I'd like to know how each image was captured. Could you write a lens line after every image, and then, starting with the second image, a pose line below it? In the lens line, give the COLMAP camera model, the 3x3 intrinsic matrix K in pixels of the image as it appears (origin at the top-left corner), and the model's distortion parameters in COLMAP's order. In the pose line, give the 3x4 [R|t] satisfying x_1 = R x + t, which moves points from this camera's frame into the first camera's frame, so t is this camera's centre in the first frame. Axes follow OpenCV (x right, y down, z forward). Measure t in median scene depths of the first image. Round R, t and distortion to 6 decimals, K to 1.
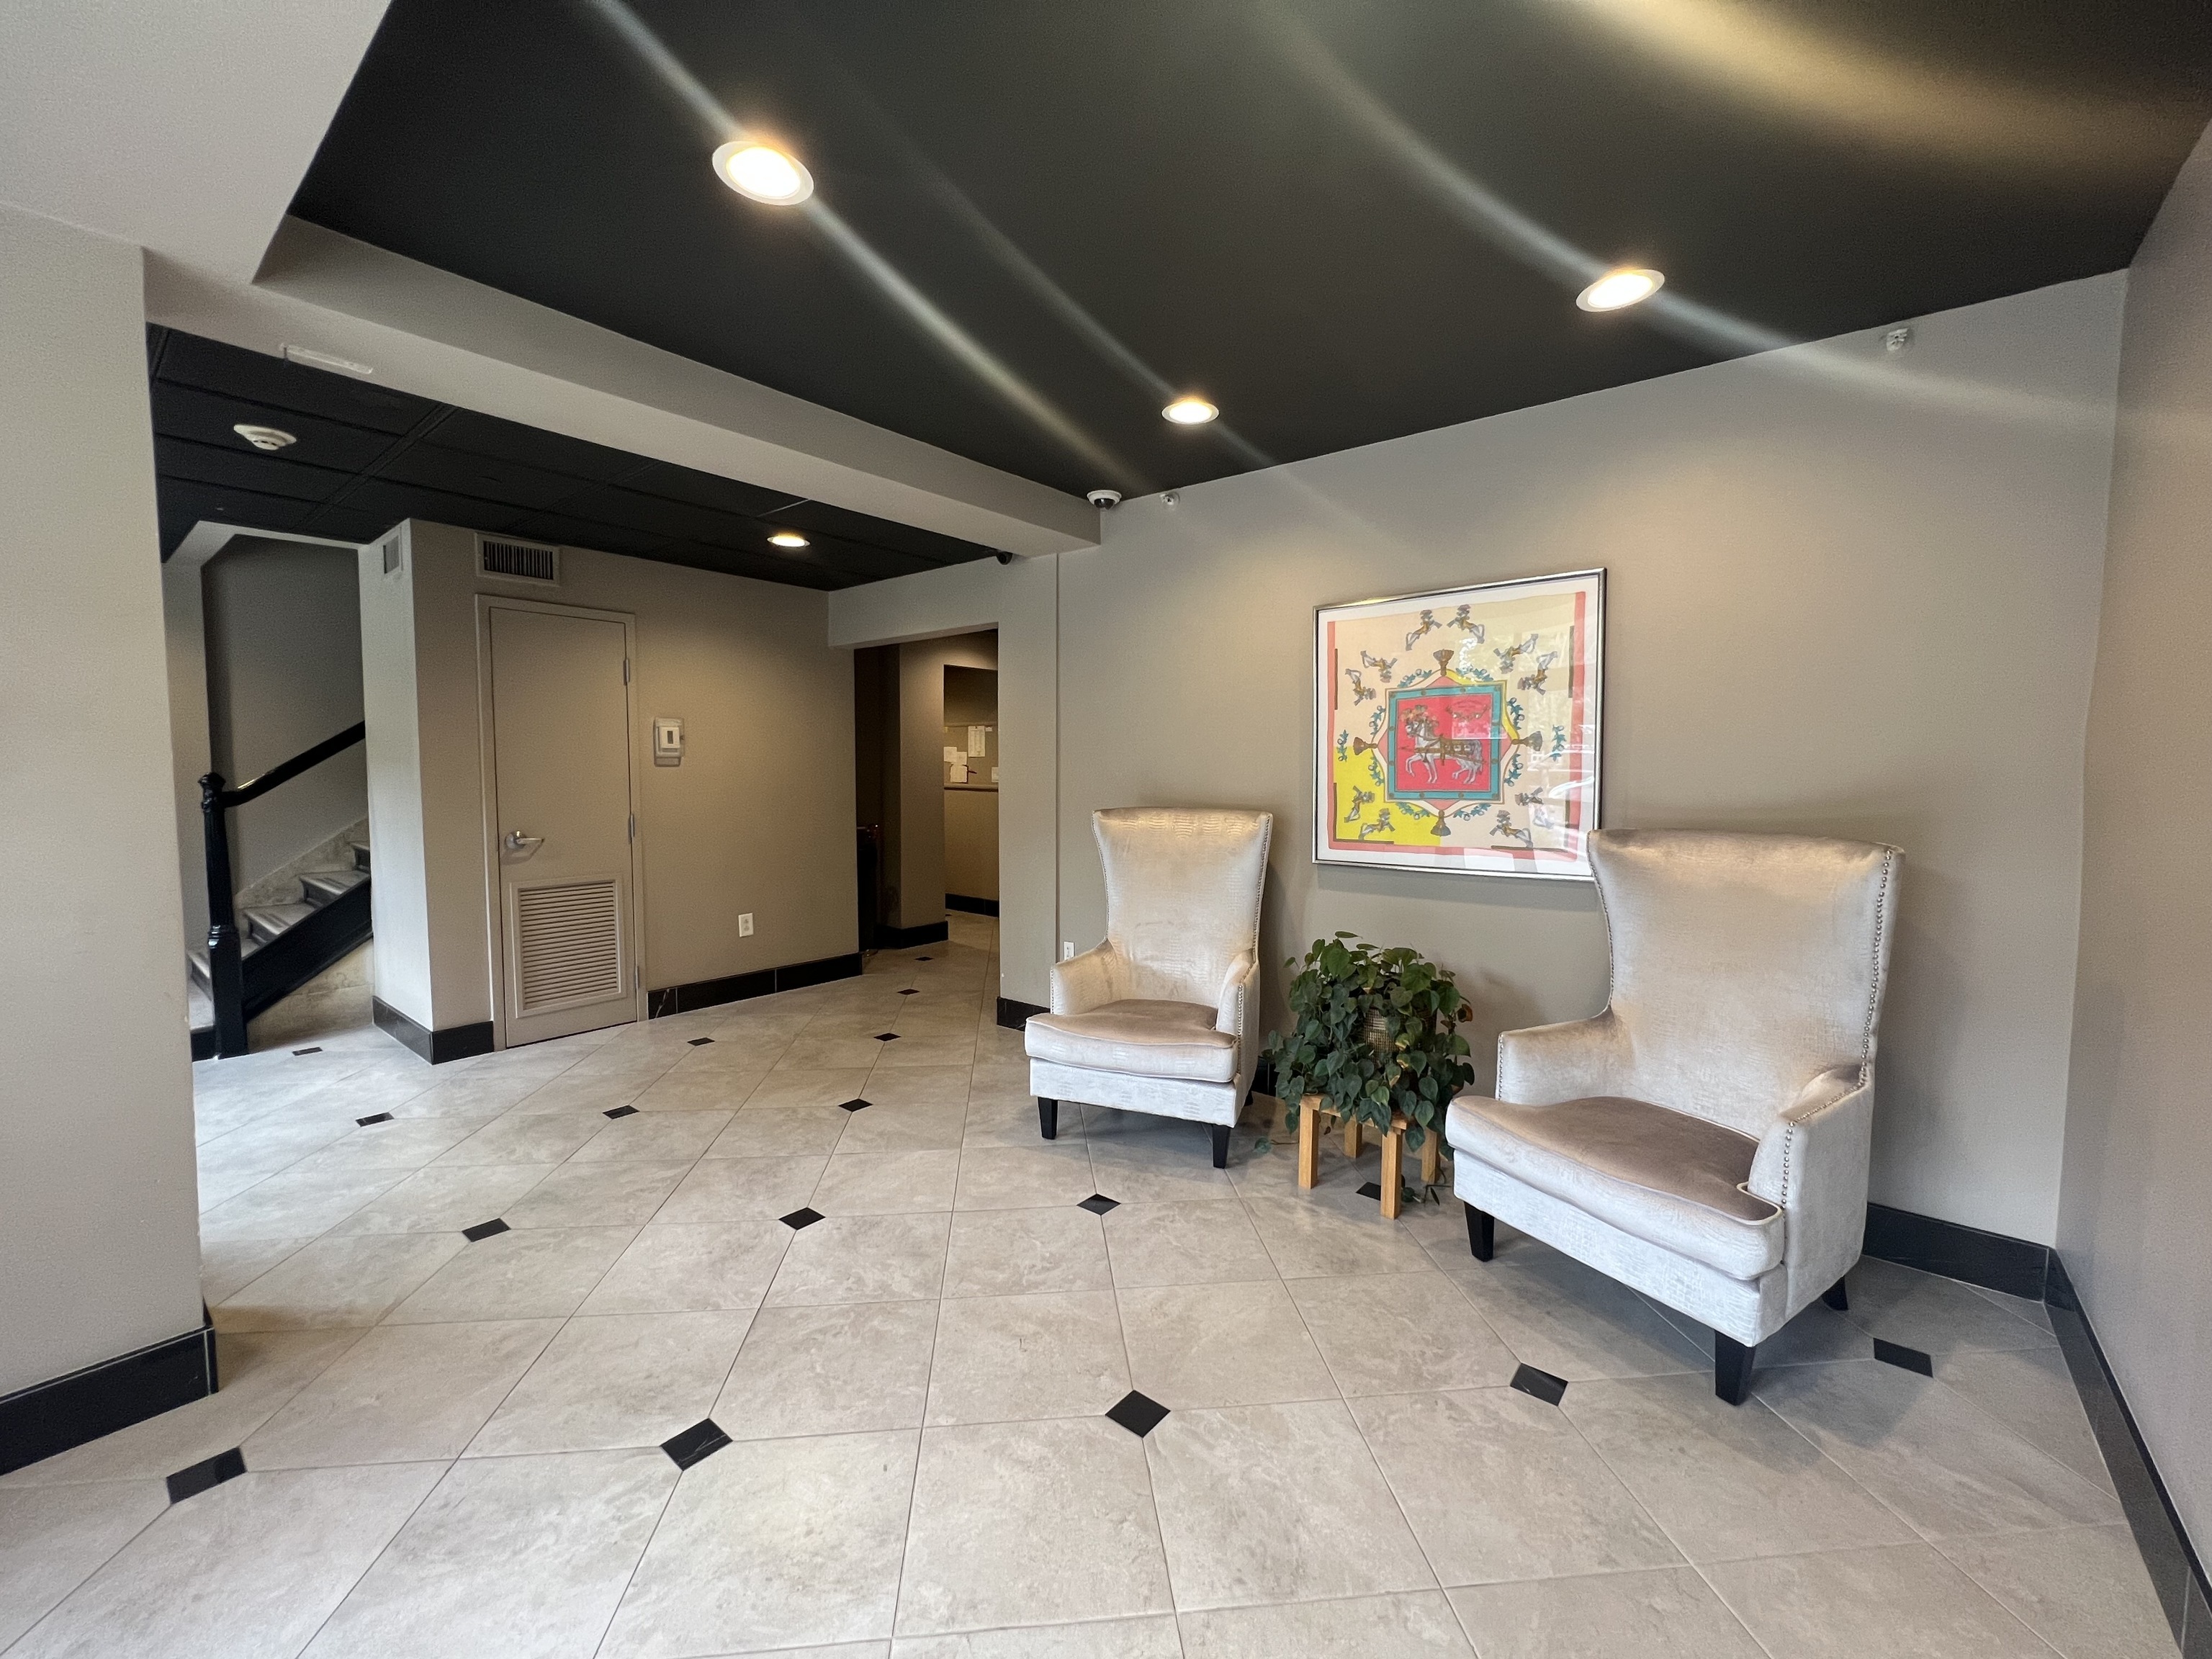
lens RADIAL K [[888.4, 0, 1104.7], [0, 888.4, 827.7], [0, 0, 1]] dist [-0.001698, 0.000315]
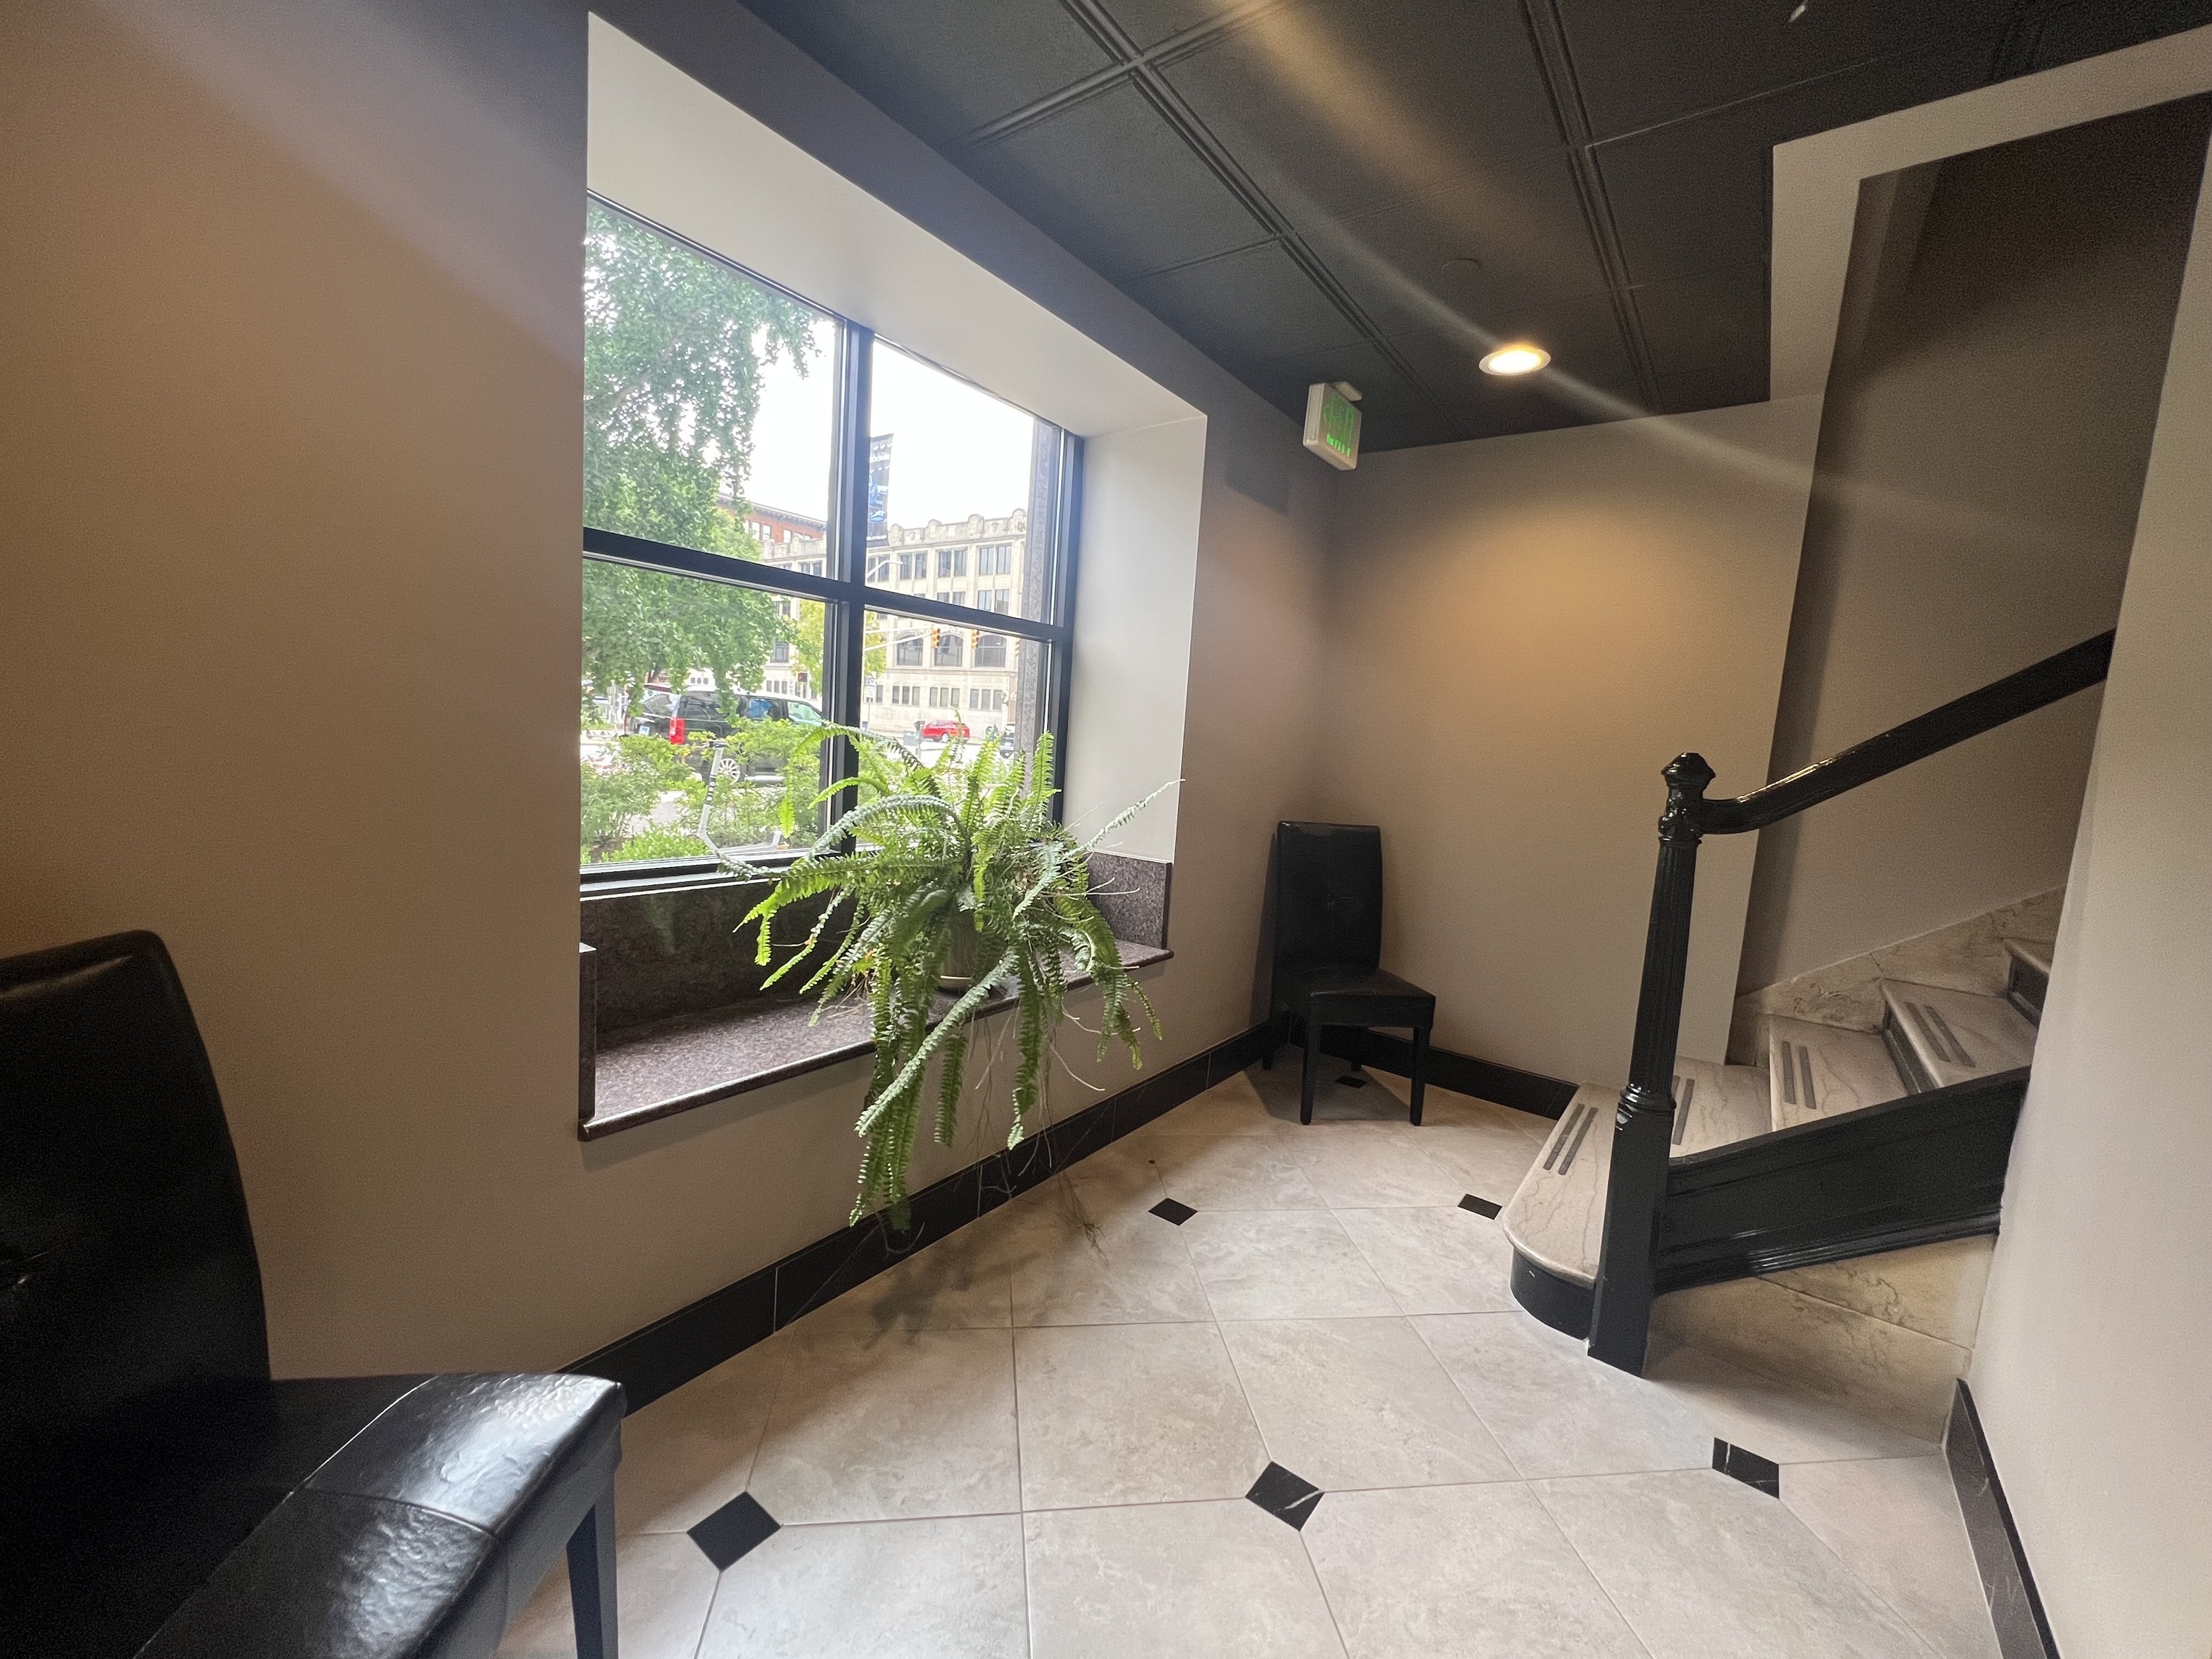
lens RADIAL K [[888.4, 0, 1100.5], [0, 888.4, 824.9], [0, 0, 1]] dist [-0.001698, 0.000315]
pose [[0.039254, 0.106942, -0.993490, -0.500436], [-0.131609, 0.986148, 0.100952, -0.028815], [0.990524, 0.126789, 0.052785, 0.601234]]
